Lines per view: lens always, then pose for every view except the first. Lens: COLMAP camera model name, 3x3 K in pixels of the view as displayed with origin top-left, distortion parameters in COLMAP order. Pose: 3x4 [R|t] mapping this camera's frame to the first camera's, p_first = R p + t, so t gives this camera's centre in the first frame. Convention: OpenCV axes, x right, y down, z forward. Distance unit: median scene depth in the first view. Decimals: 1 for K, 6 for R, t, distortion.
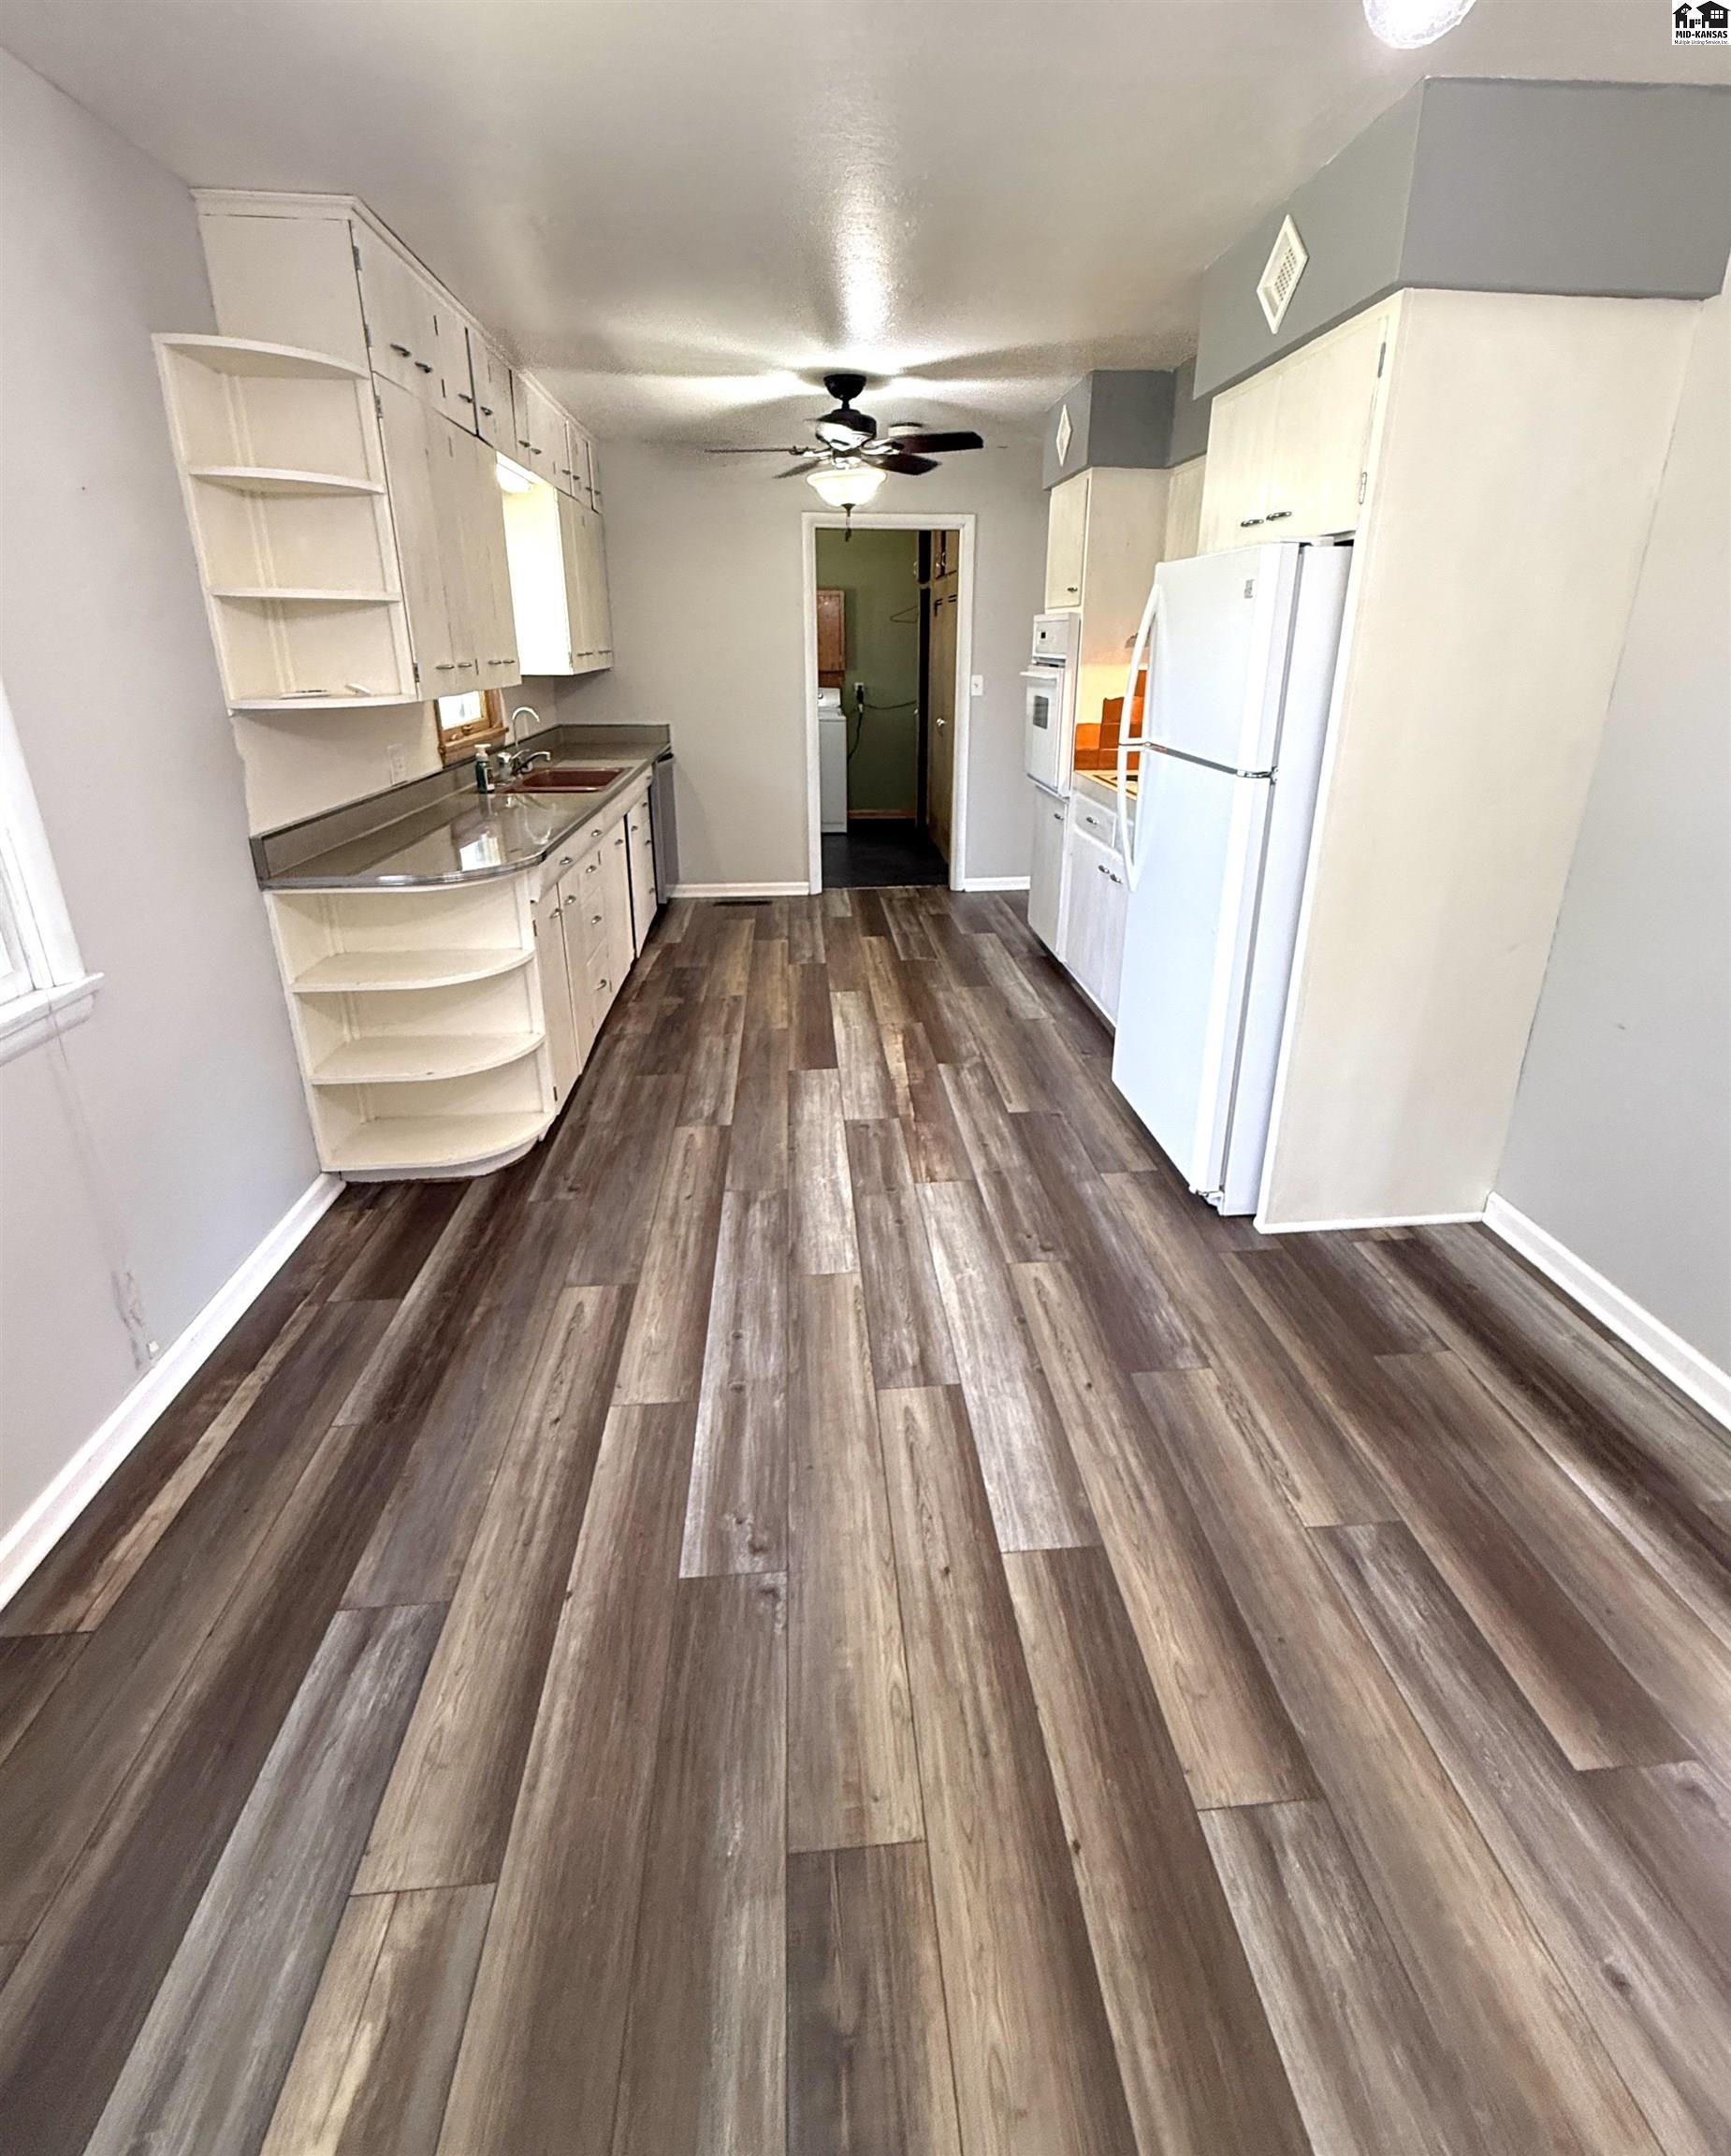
lens RADIAL K [[988.0, 0, 879.4], [0, 988.0, 984.8], [0, 0, 1]] dist [0.000336, -0.000420]
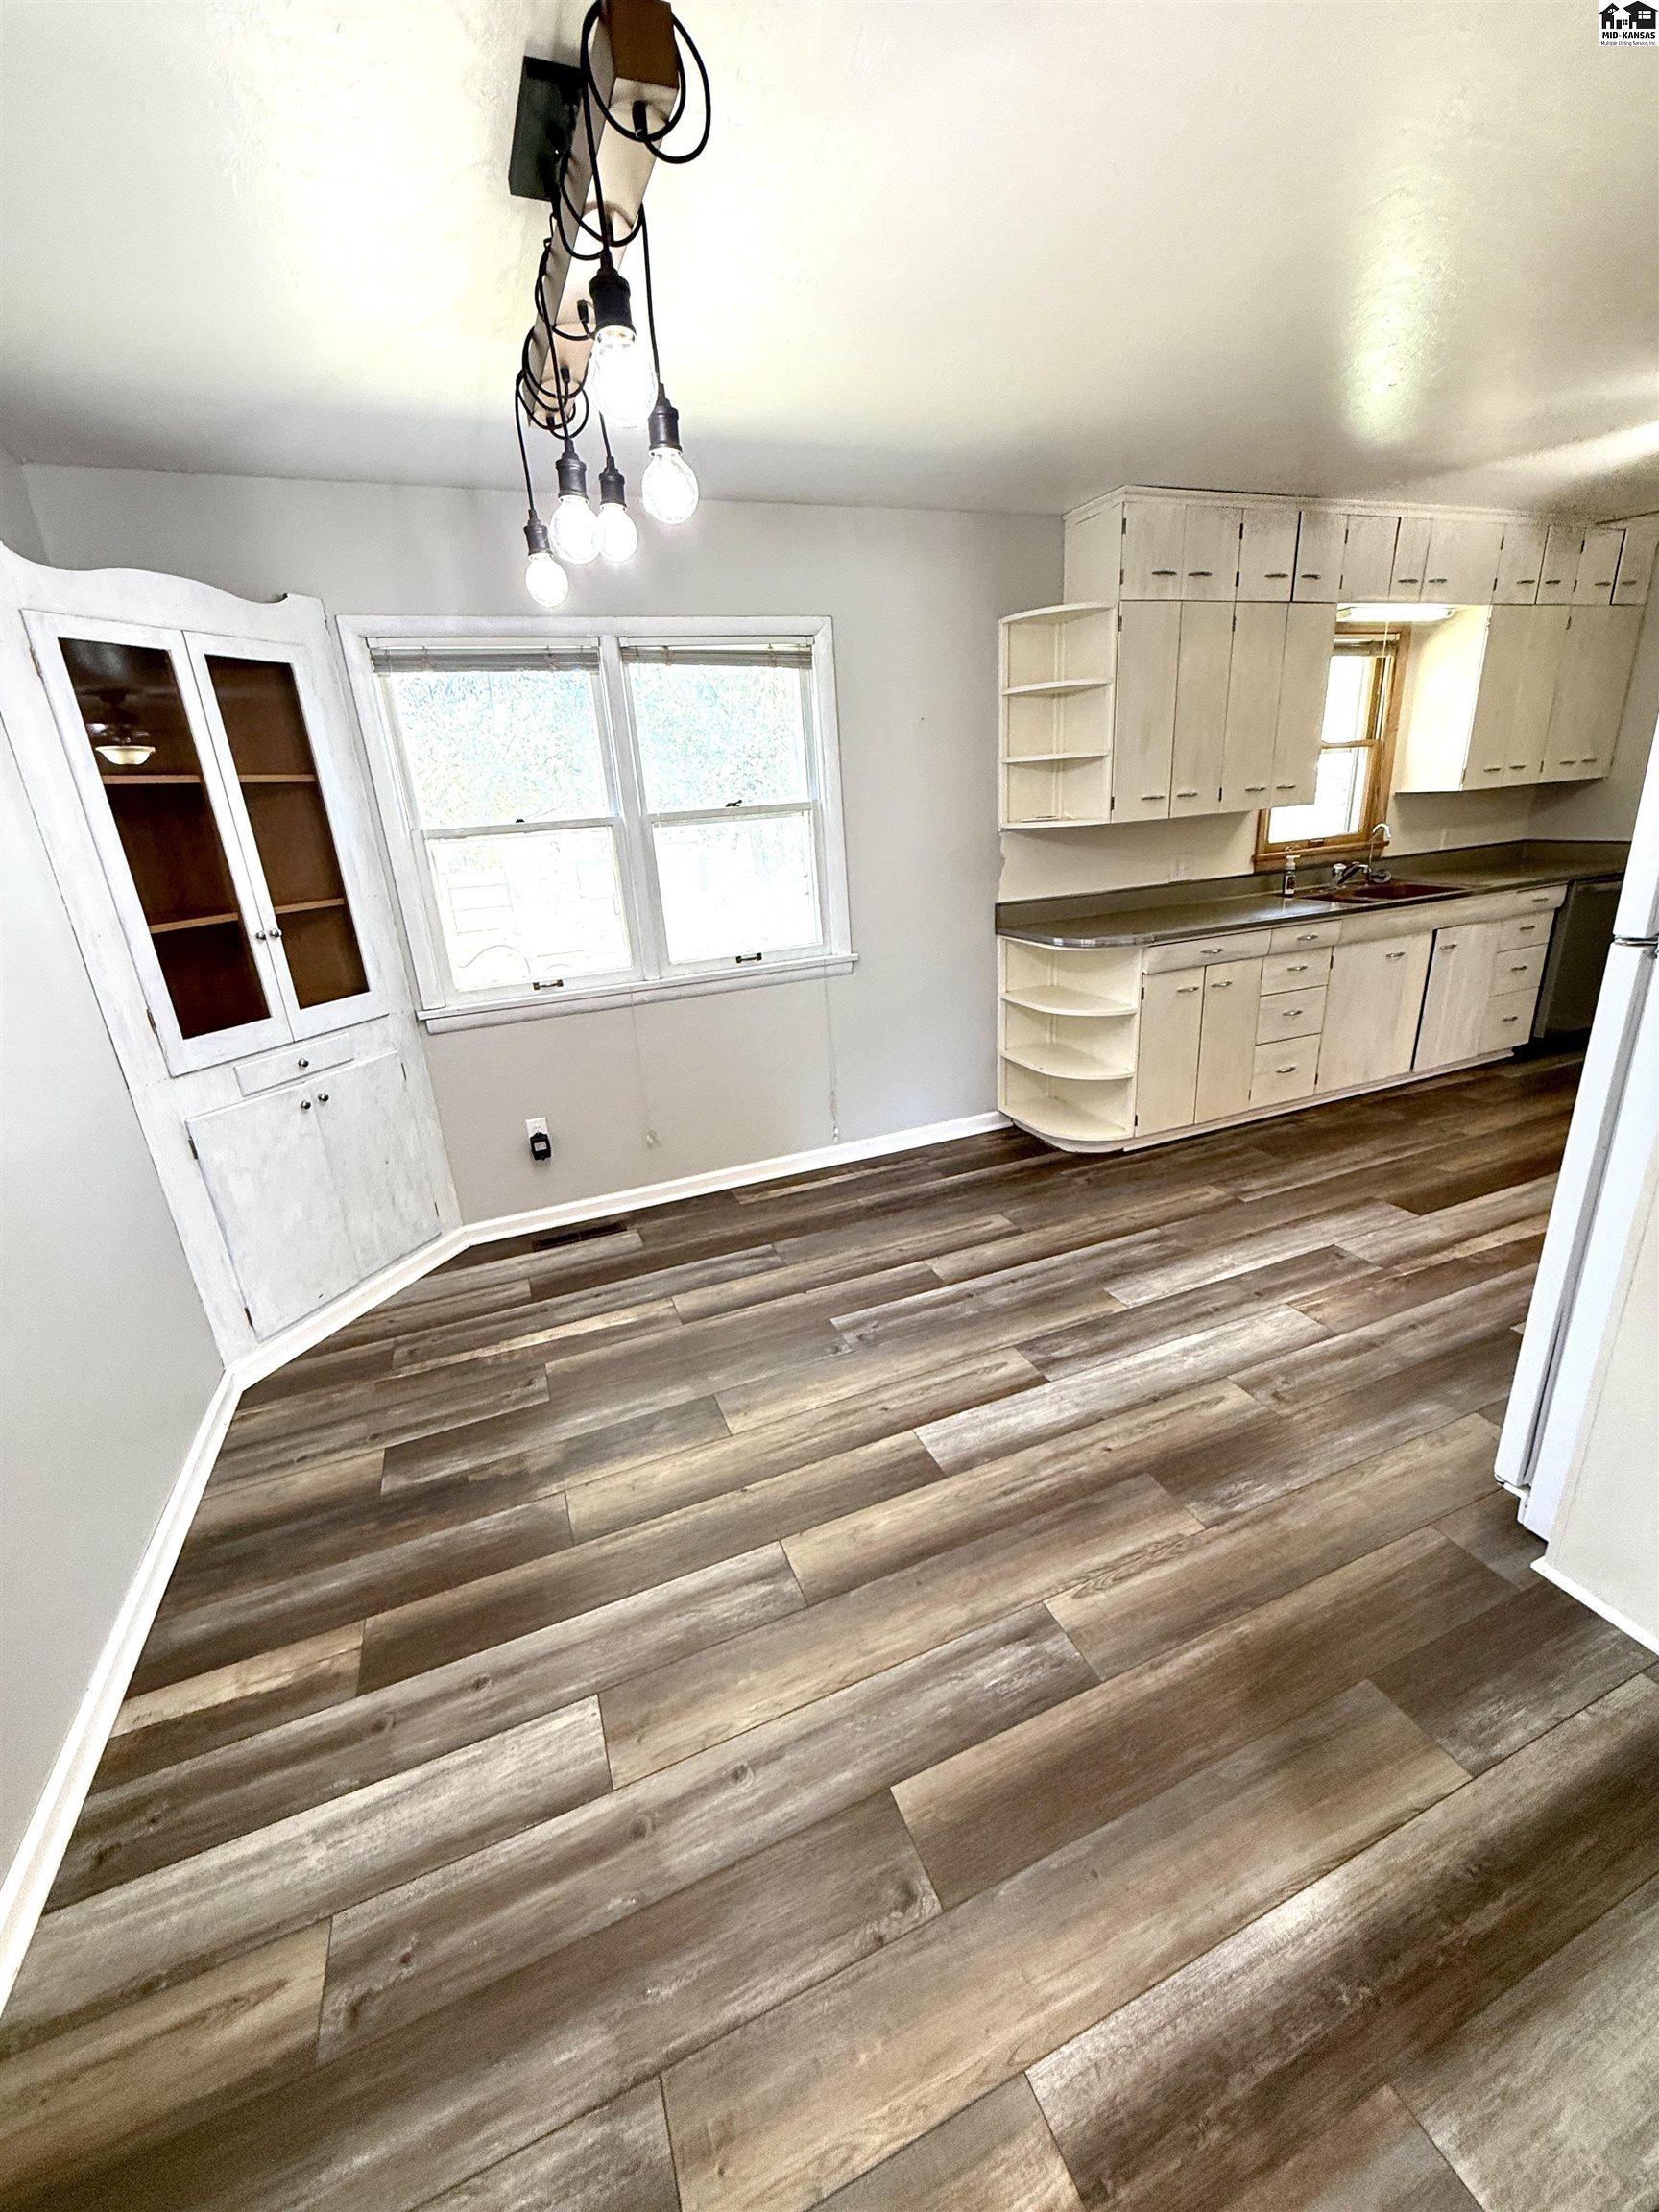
lens RADIAL K [[878.0, 0, 828.8], [0, 878.0, 1100.6], [0, 0, 1]] dist [0.000126, -0.000505]
pose [[0.290637, 0.295462, -0.910073, 0.712426], [-0.254736, 0.940696, 0.224052, -0.085329], [0.922301, 0.166711, 0.348666, 0.230705]]
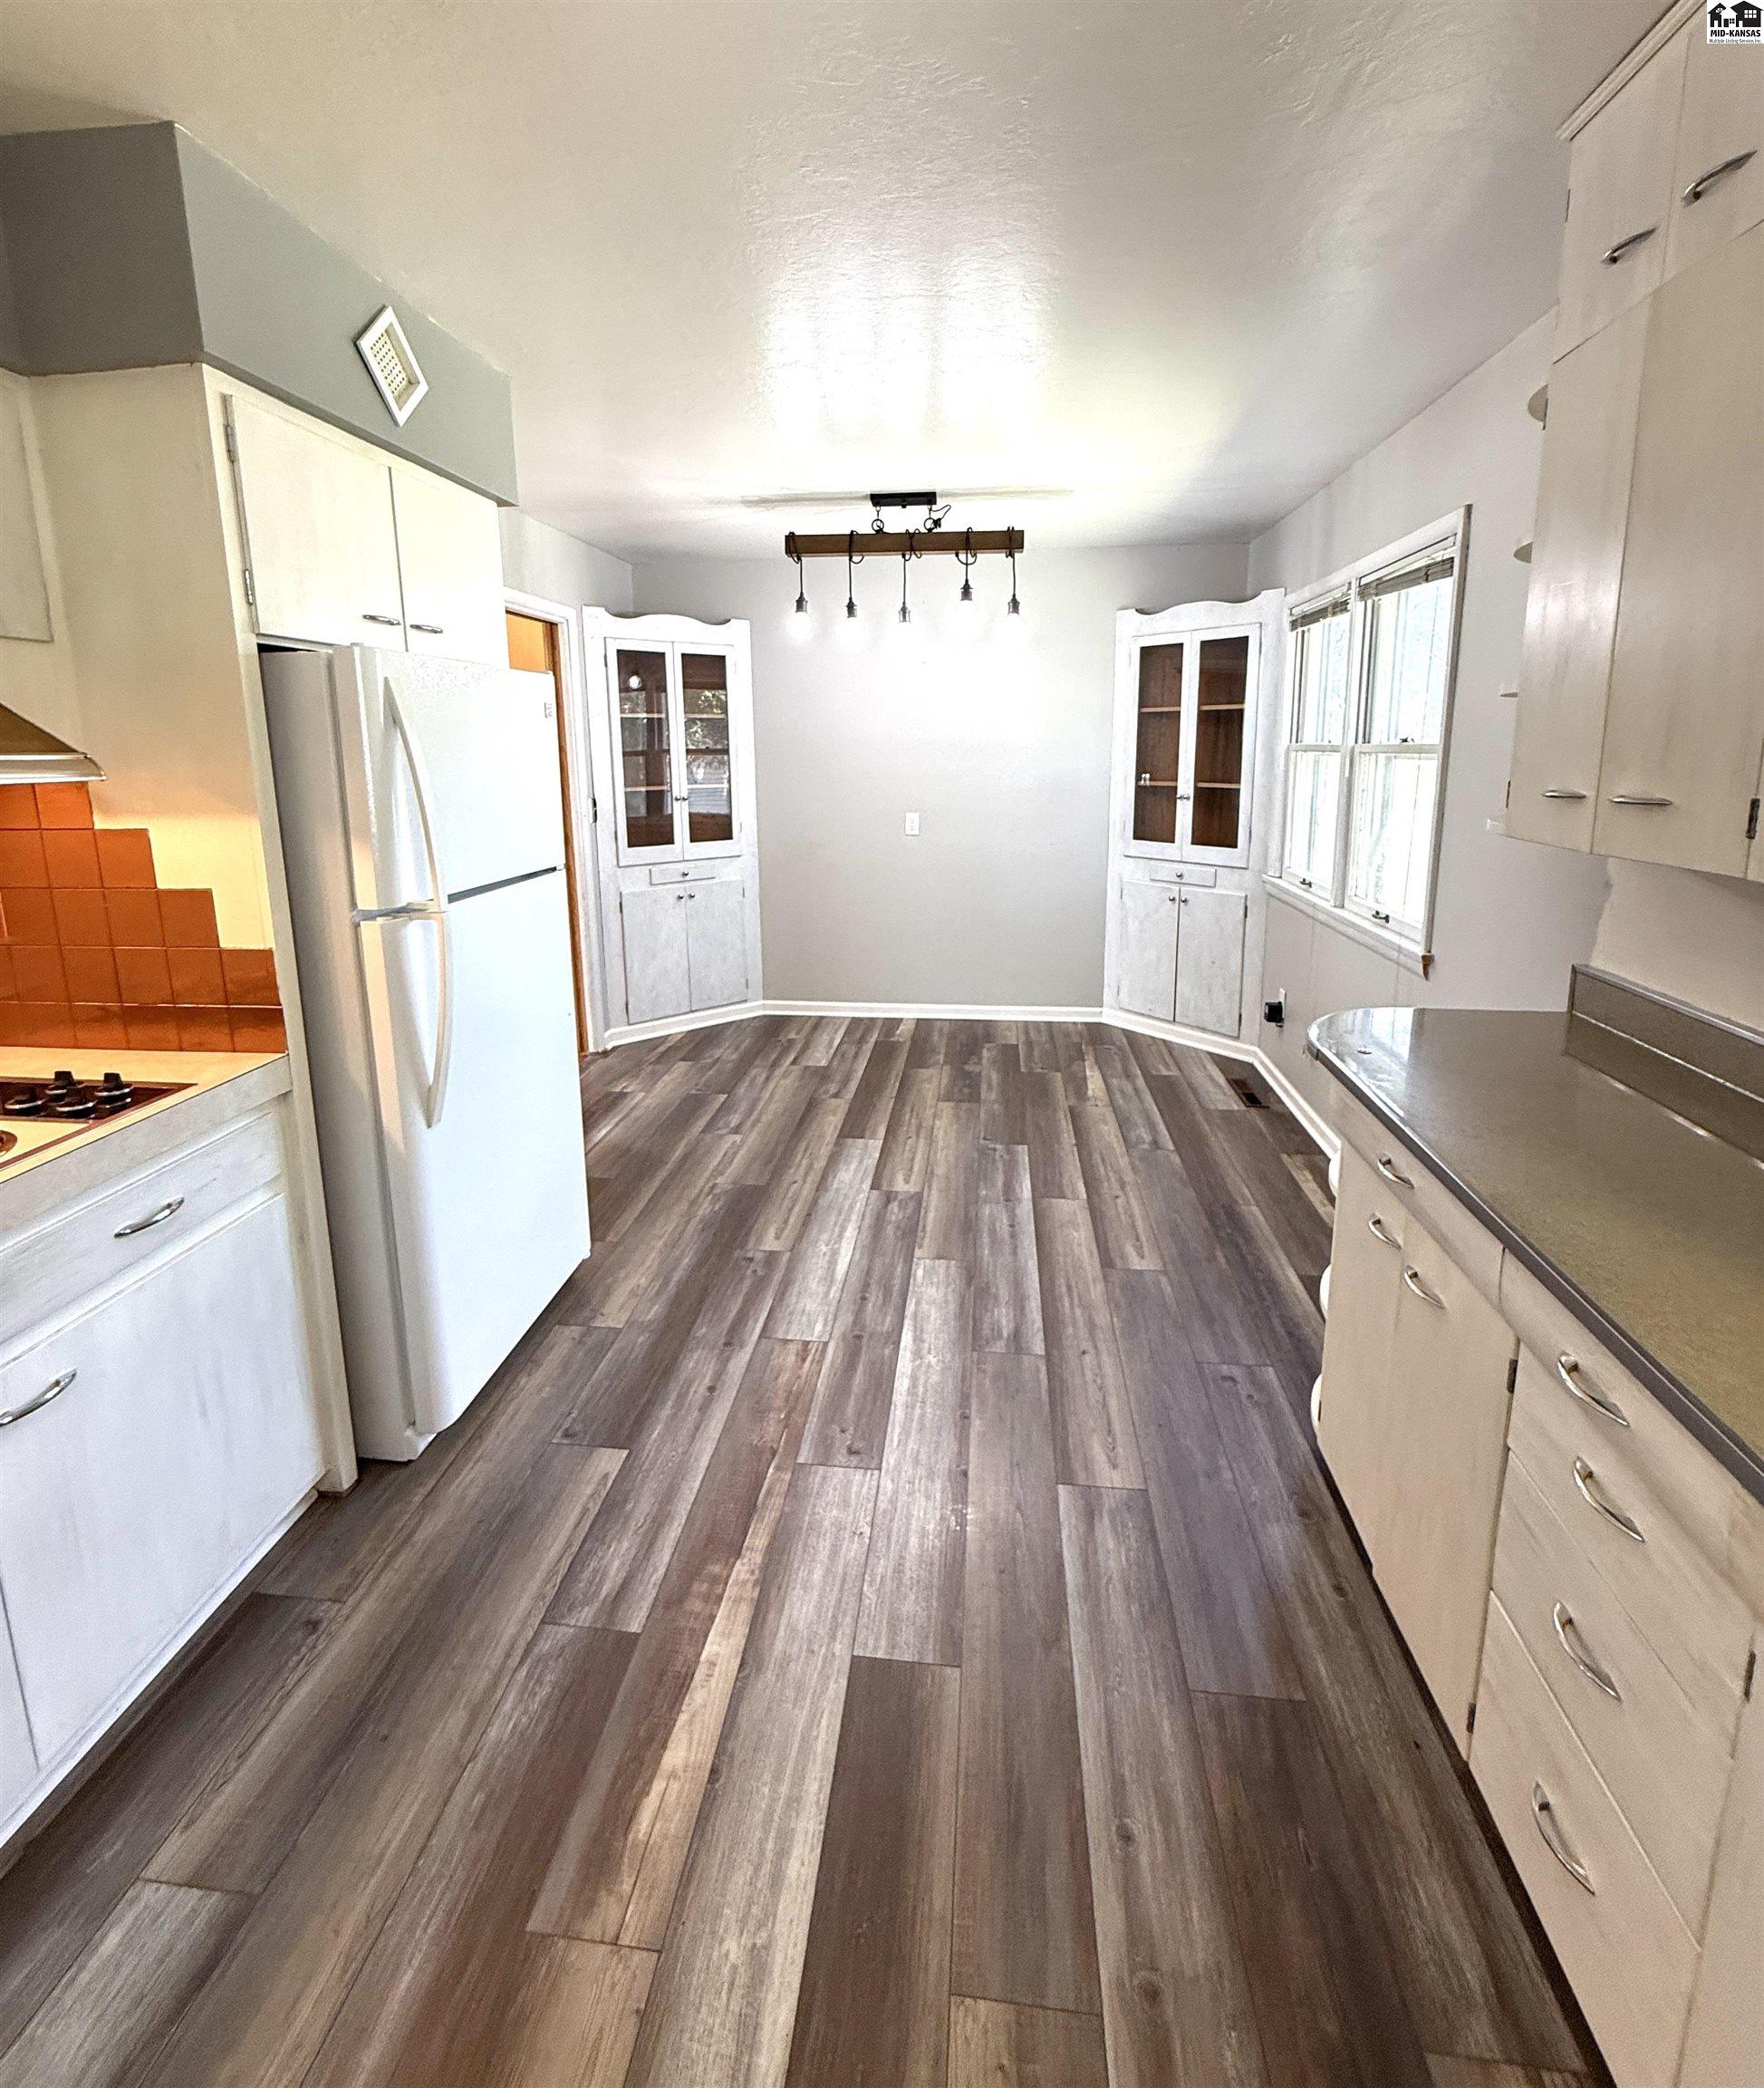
lens RADIAL K [[934.3, 0, 886.1], [0, 934.3, 910.7], [0, 0, 1]] dist [-0.000823, 0.000399]
pose [[-0.980363, -0.024165, 0.195714, -0.182219], [0.075443, 0.871005, 0.485446, -0.576215], [-0.182199, 0.490679, -0.852078, 1.628578]]
